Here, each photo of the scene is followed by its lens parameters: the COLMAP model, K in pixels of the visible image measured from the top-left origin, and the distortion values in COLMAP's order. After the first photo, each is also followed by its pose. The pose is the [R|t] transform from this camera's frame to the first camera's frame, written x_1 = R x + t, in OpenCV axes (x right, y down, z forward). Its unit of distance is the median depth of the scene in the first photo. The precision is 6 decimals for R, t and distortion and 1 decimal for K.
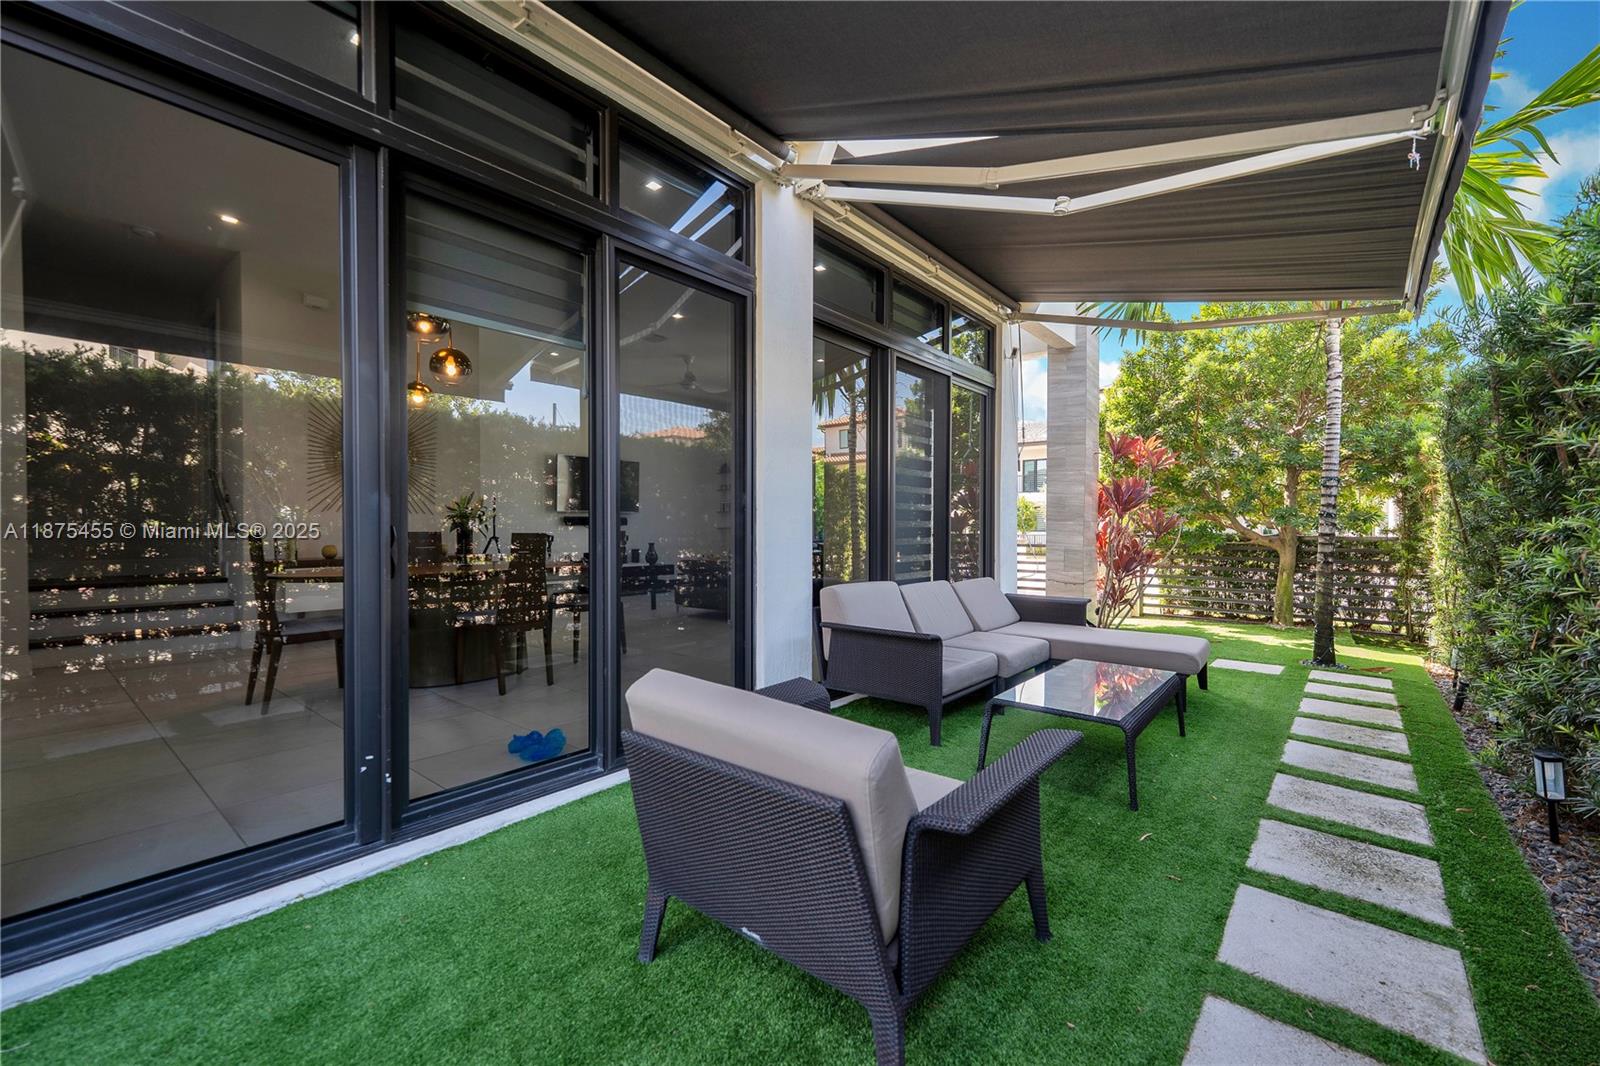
lens RADIAL K [[673.5, 0, 800.0], [0, 673.5, 533.0], [0, 0, 1]] dist [0.013291, 0.000312]
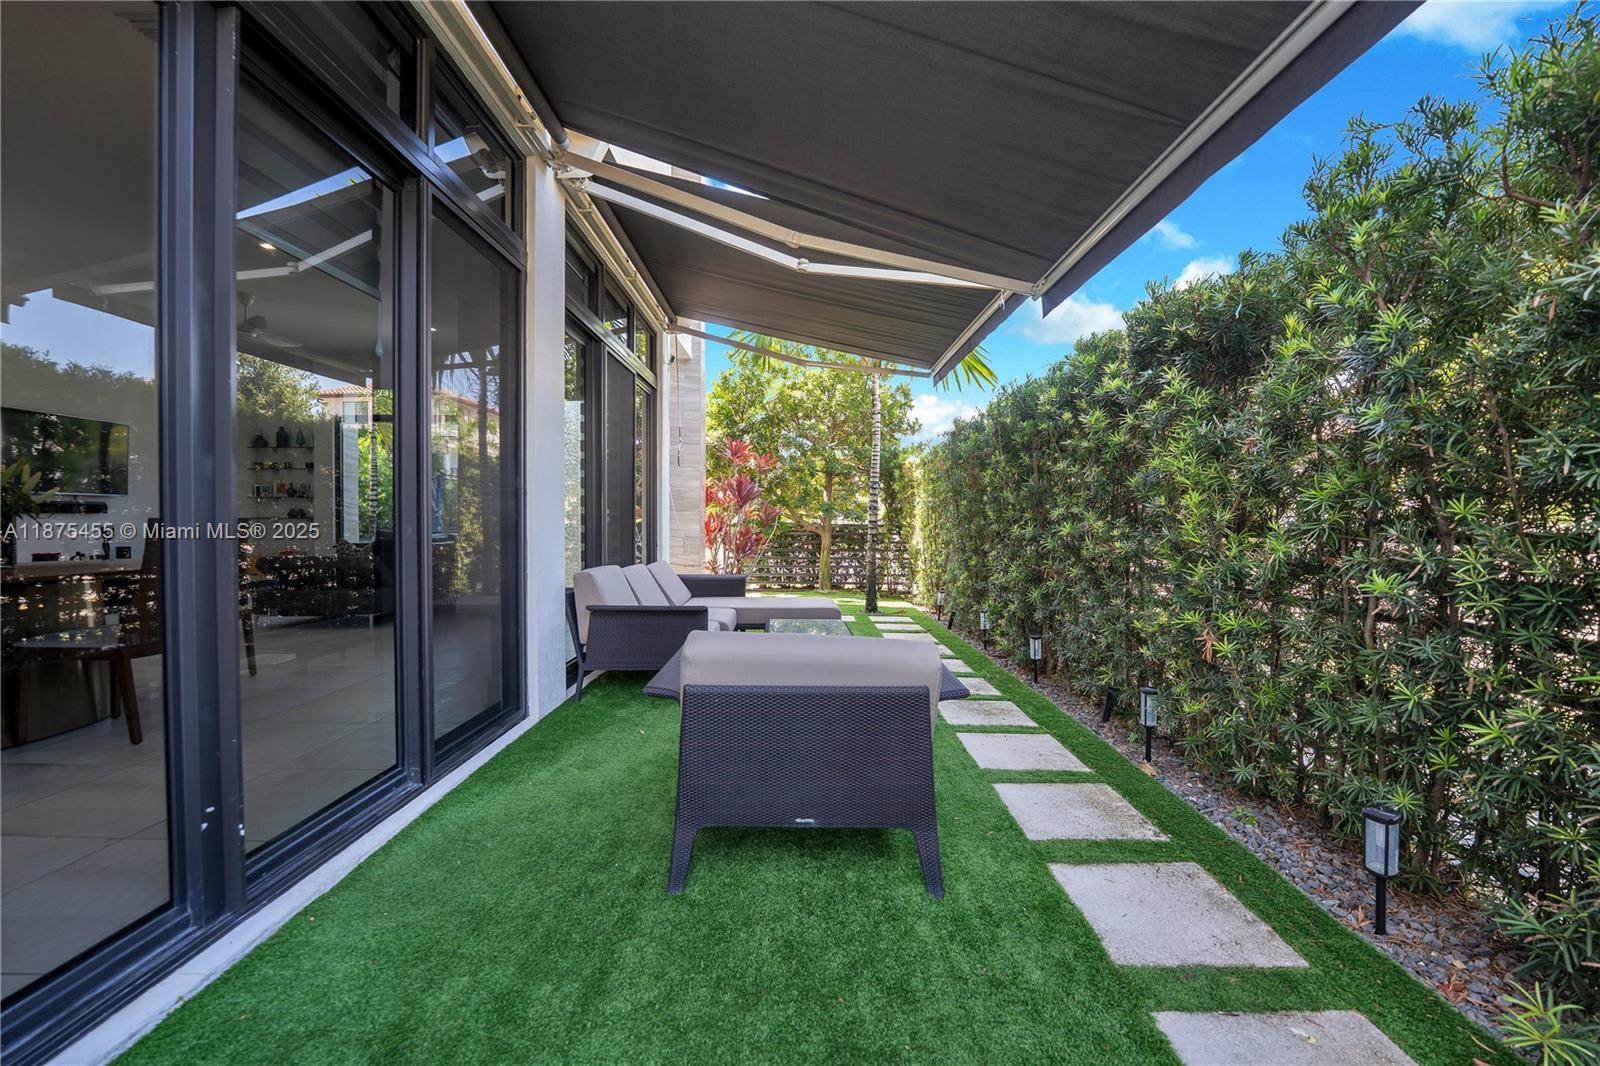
lens RADIAL K [[675.5, 0, 800.0], [0, 675.5, 533.0], [0, 0, 1]] dist [-0.019241, 0.000815]
pose [[0.761863, -0.010335, 0.647655, -0.388111], [0.002862, 0.999917, 0.012589, 0.011031], [-0.647732, -0.007737, 0.761829, 0.012718]]
